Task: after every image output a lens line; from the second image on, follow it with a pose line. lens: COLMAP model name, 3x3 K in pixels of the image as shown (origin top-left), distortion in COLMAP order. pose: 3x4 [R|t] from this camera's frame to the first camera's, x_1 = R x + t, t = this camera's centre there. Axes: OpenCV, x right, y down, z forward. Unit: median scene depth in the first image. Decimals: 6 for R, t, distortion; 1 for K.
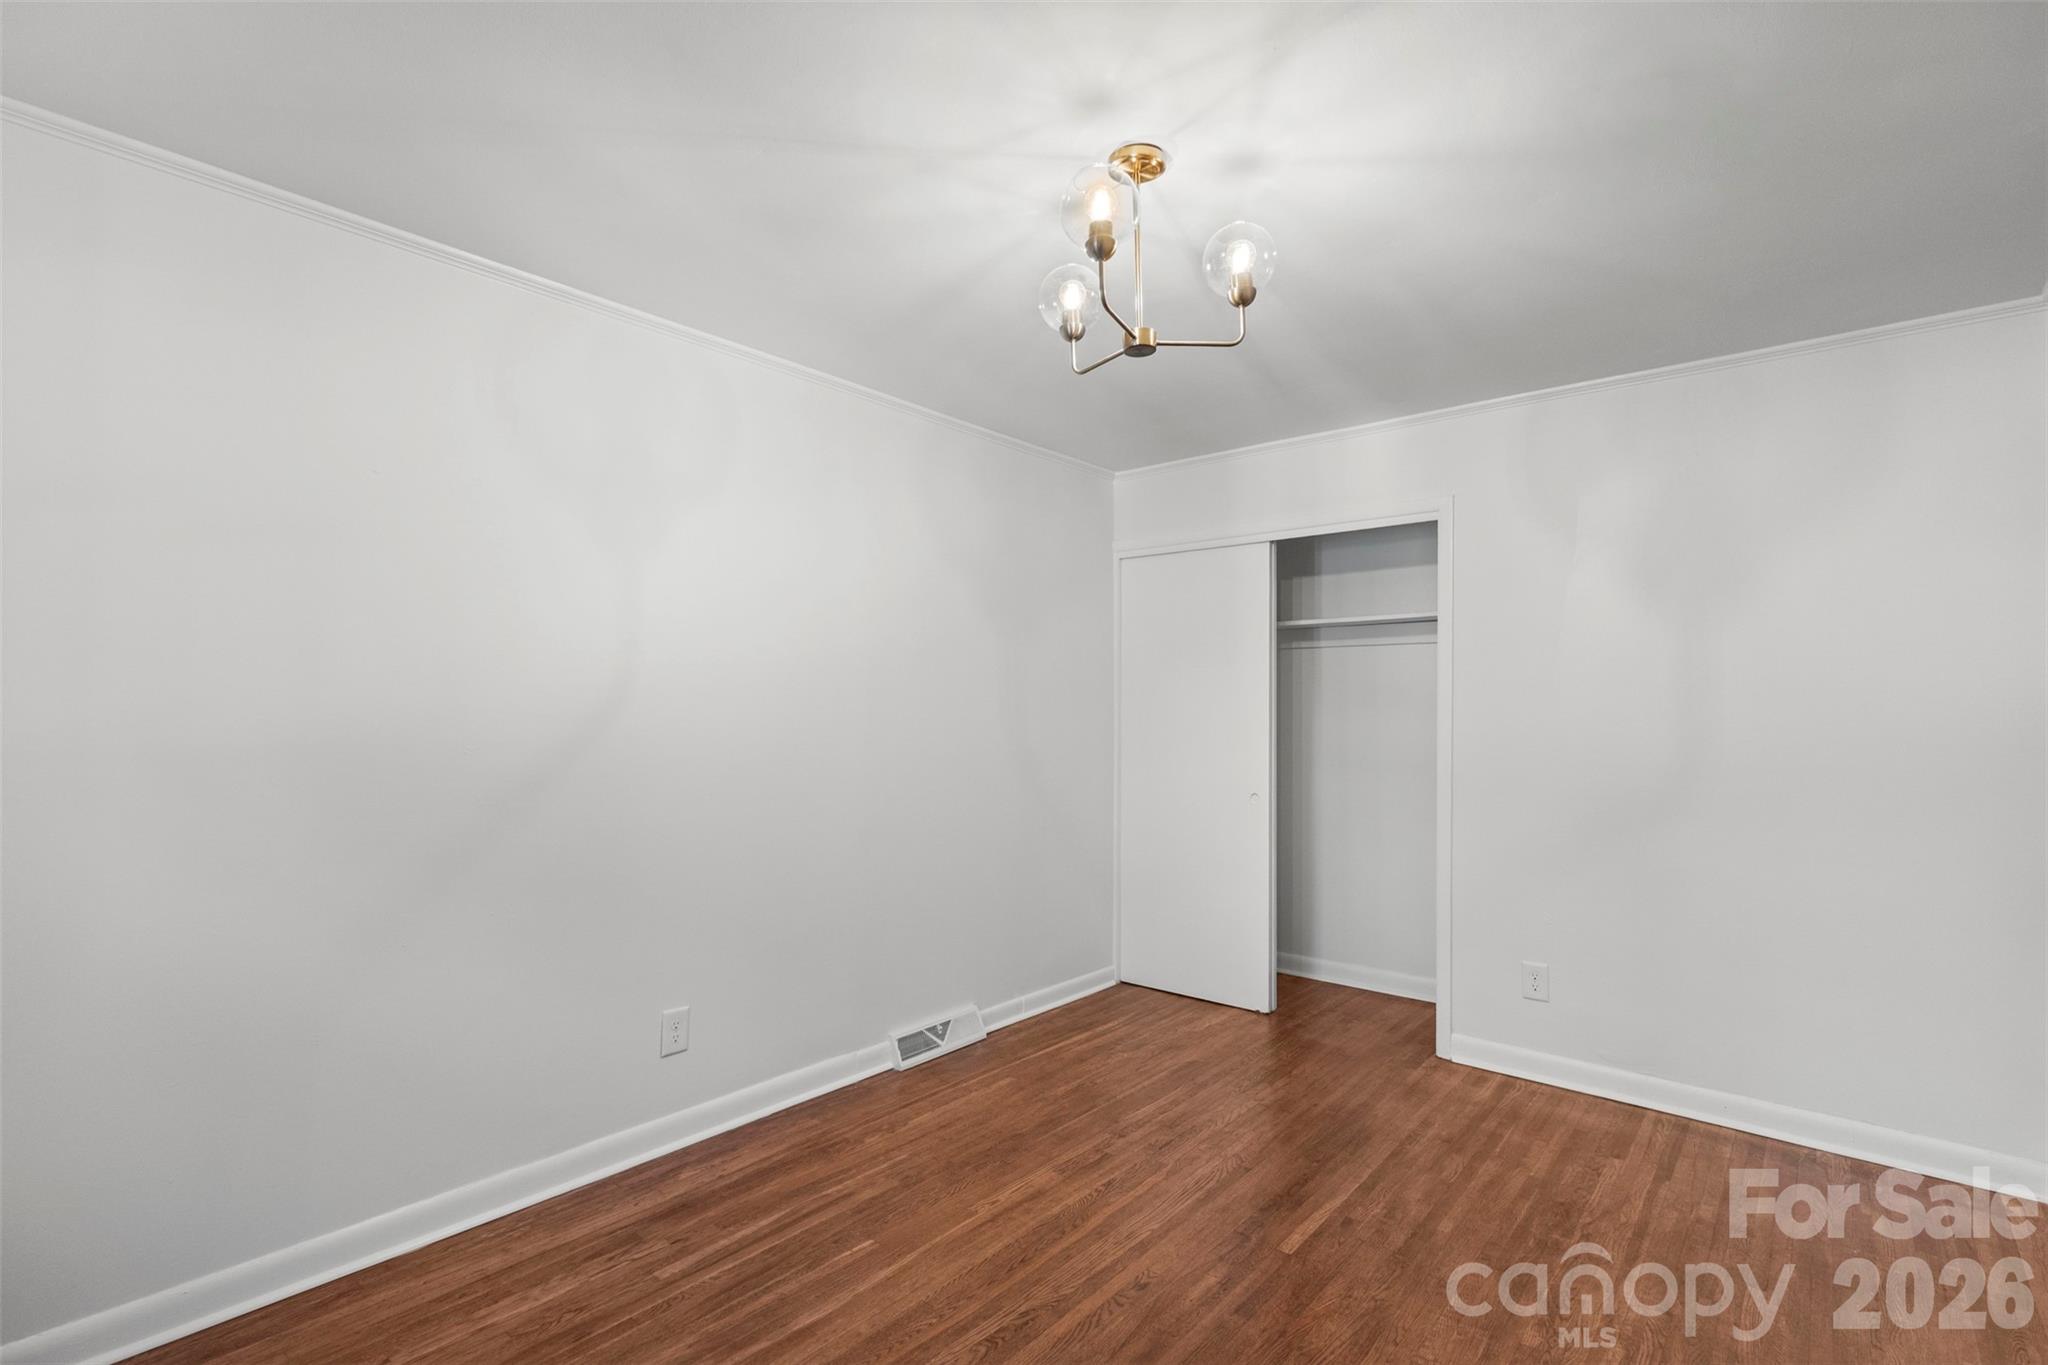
lens RADIAL K [[949.0, 0, 1028.9], [0, 949.0, 688.9], [0, 0, 1]] dist [0.004194, -0.000767]
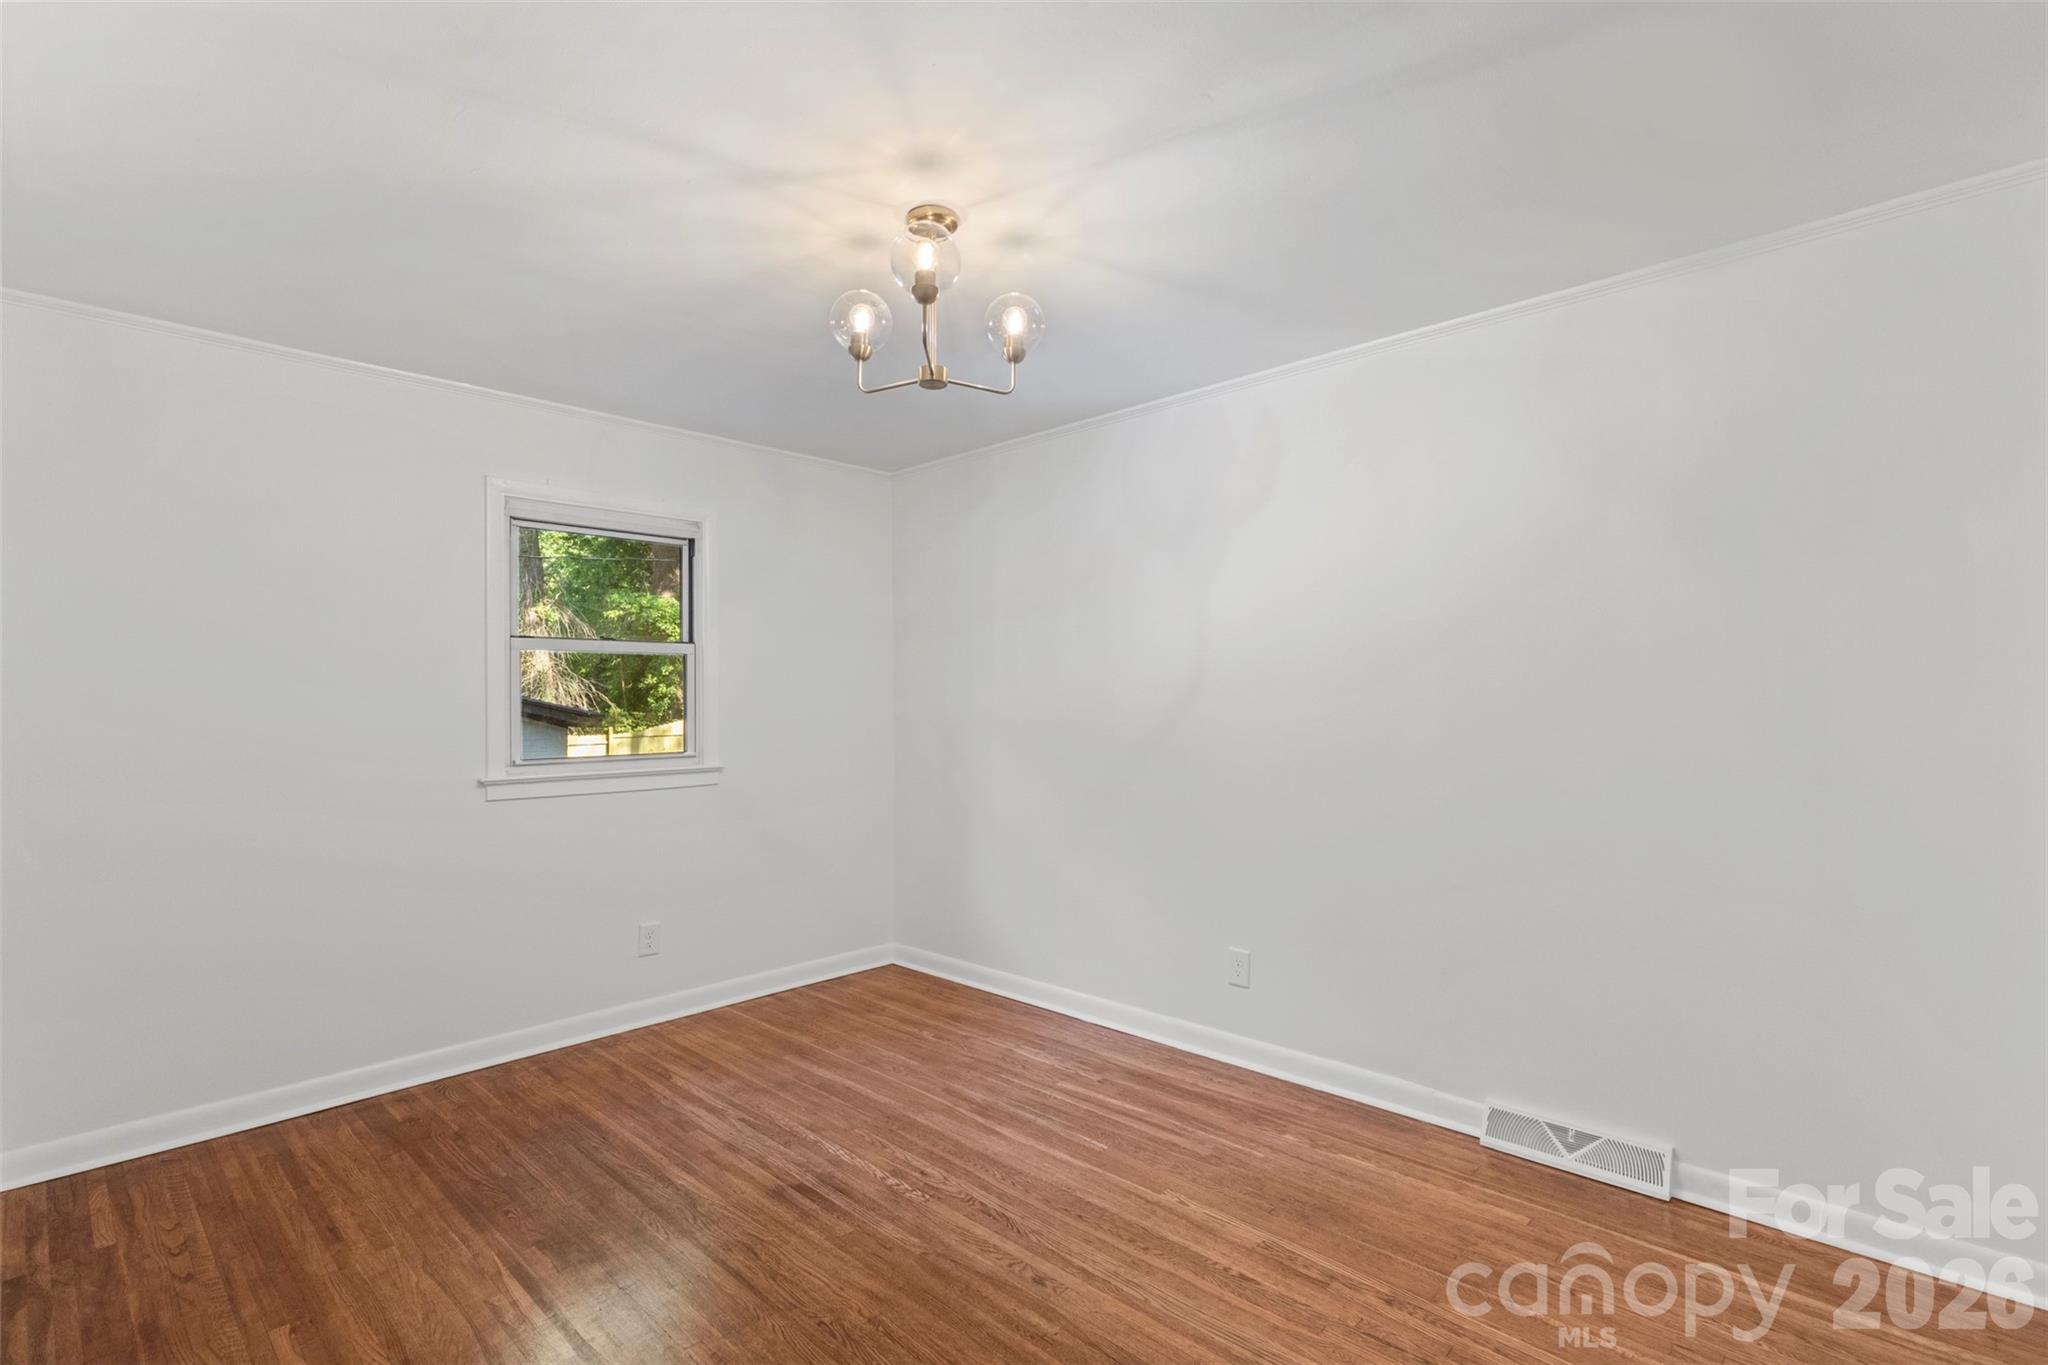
lens RADIAL K [[949.0, 0, 1023.0], [0, 949.0, 690.8], [0, 0, 1]] dist [0.004194, -0.000767]
pose [[-0.047400, -0.009701, -0.998829, 0.991159], [0.024828, 0.999632, -0.010887, 0.014893], [0.998567, -0.025315, -0.047142, 0.919442]]
